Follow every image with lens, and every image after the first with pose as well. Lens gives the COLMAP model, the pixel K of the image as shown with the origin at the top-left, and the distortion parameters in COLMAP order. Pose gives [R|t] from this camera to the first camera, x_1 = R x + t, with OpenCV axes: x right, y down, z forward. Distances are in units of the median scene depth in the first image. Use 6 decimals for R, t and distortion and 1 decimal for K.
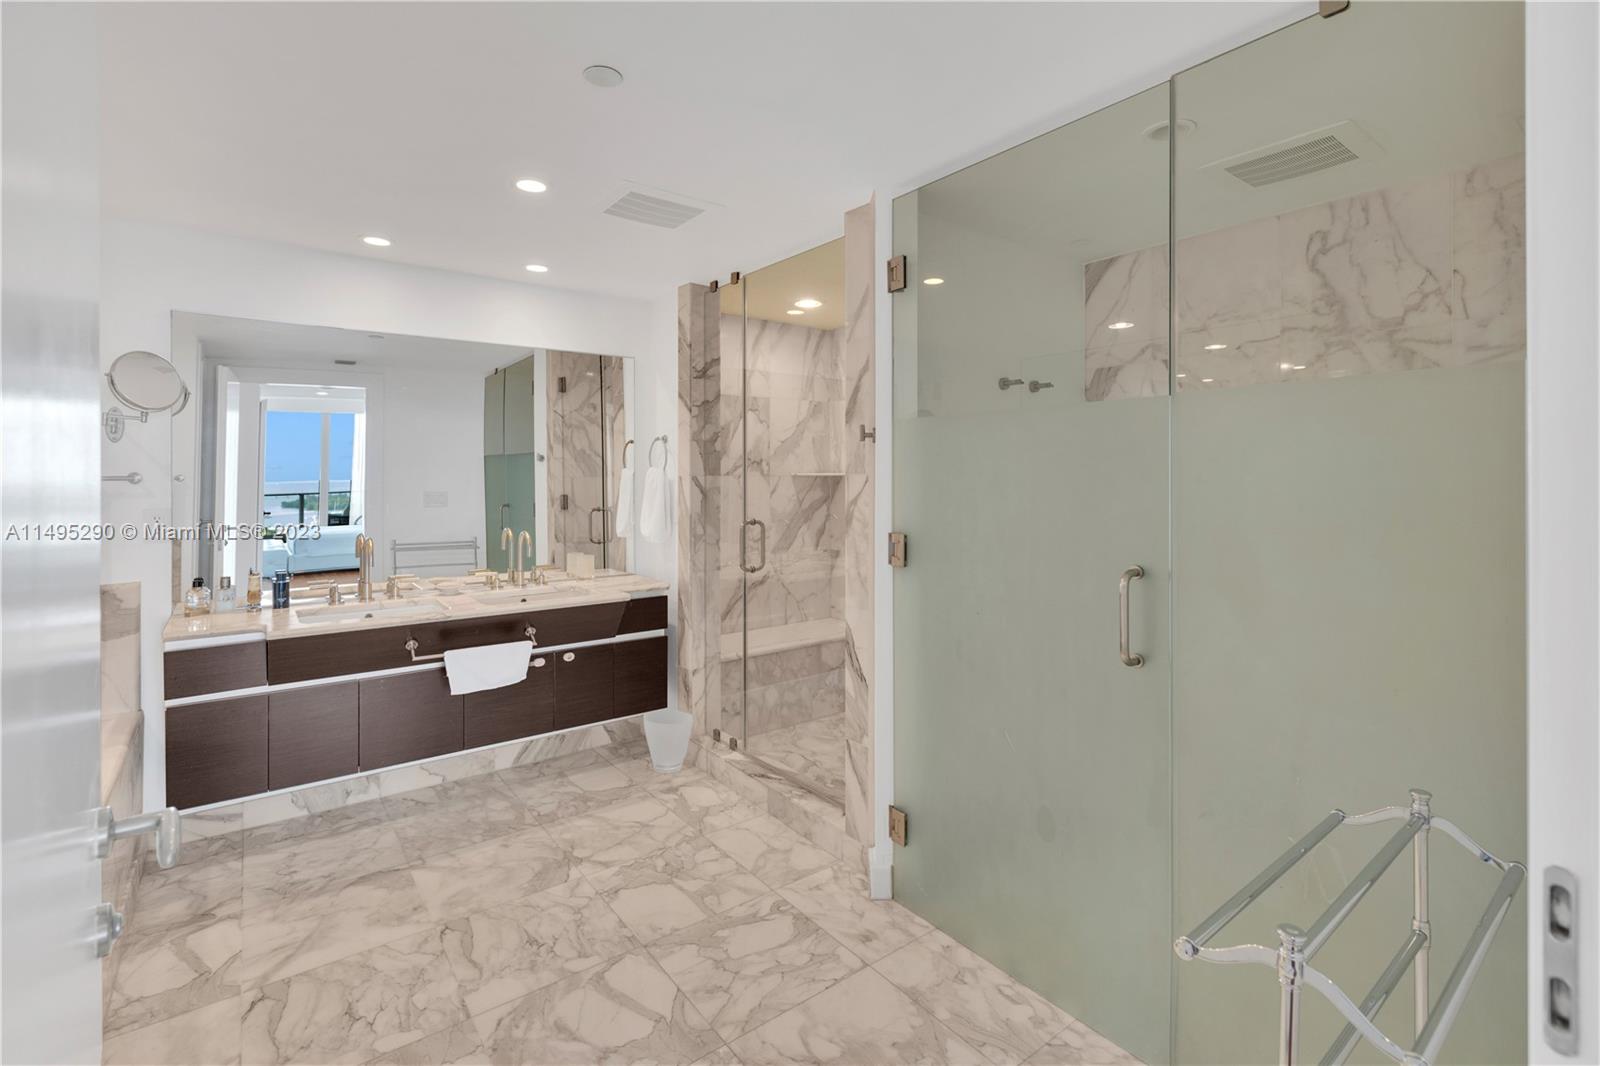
lens RADIAL K [[716.6, 0, 793.2], [0, 716.6, 482.0], [0, 0, 1]] dist [-0.000797, -0.000470]
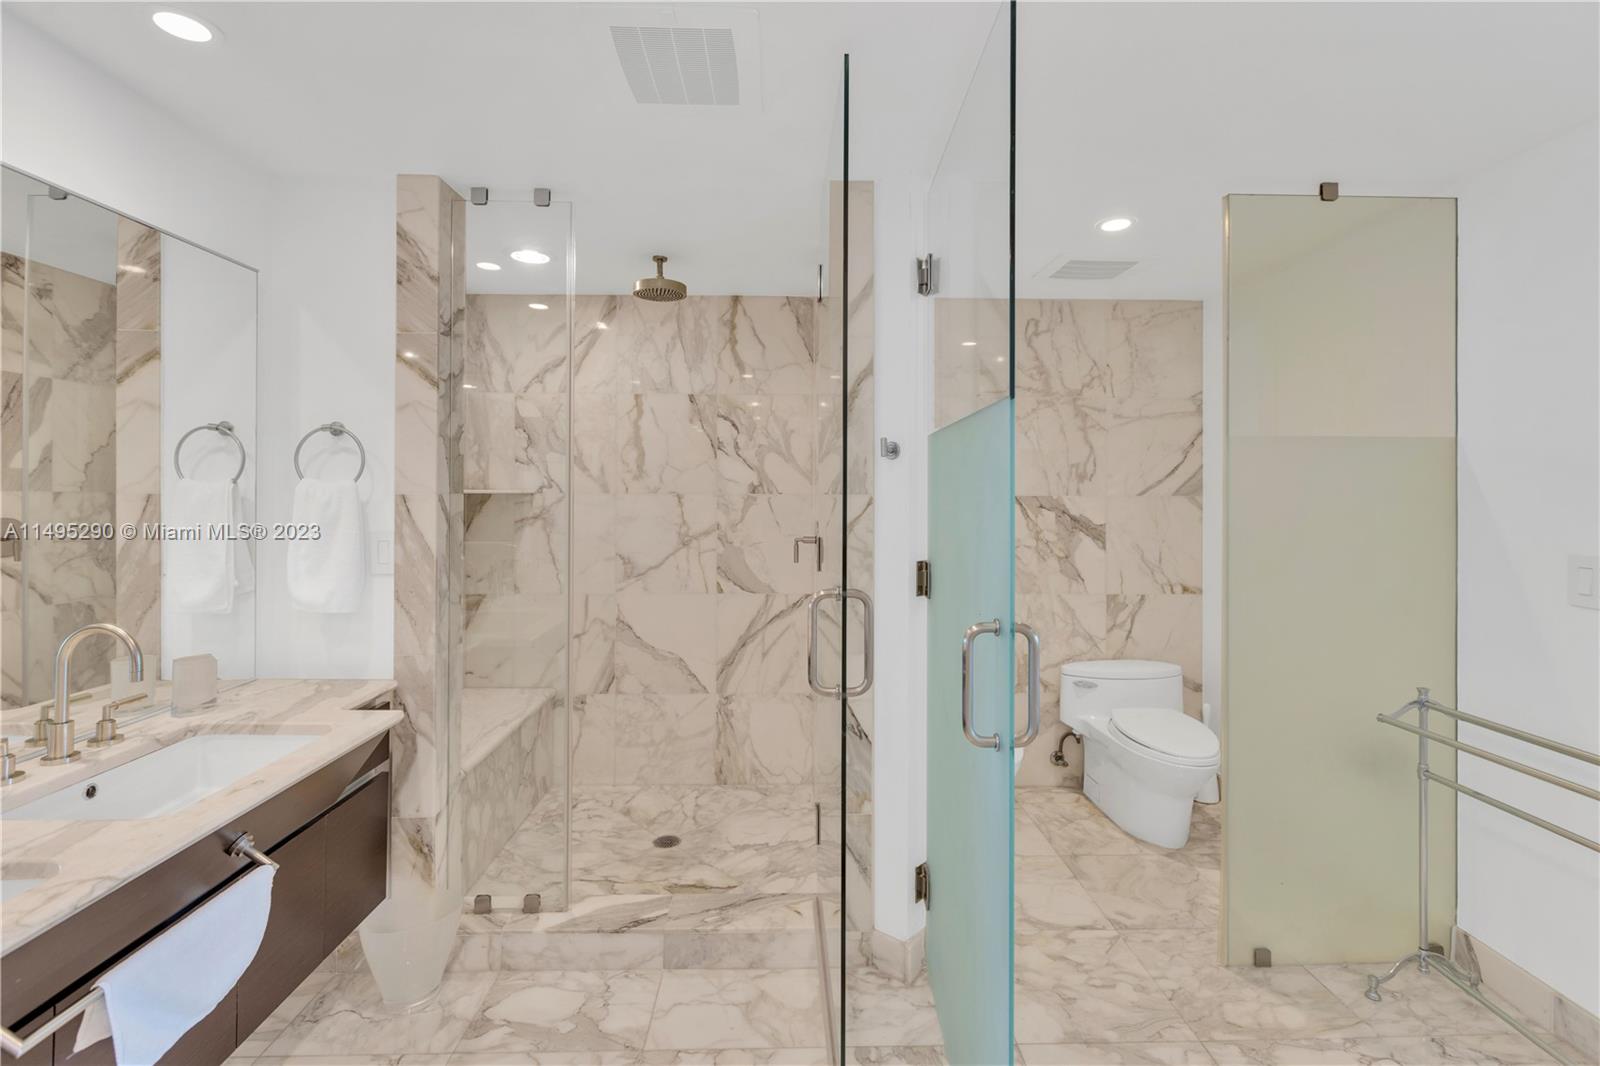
lens RADIAL K [[716.6, 0, 797.1], [0, 716.6, 490.4], [0, 0, 1]] dist [-0.000797, -0.000470]
pose [[0.587899, 0.007966, 0.808895, -0.570698], [-0.000135, 0.999952, -0.009750, -0.007211], [-0.808934, 0.005622, 0.587872, 0.501512]]
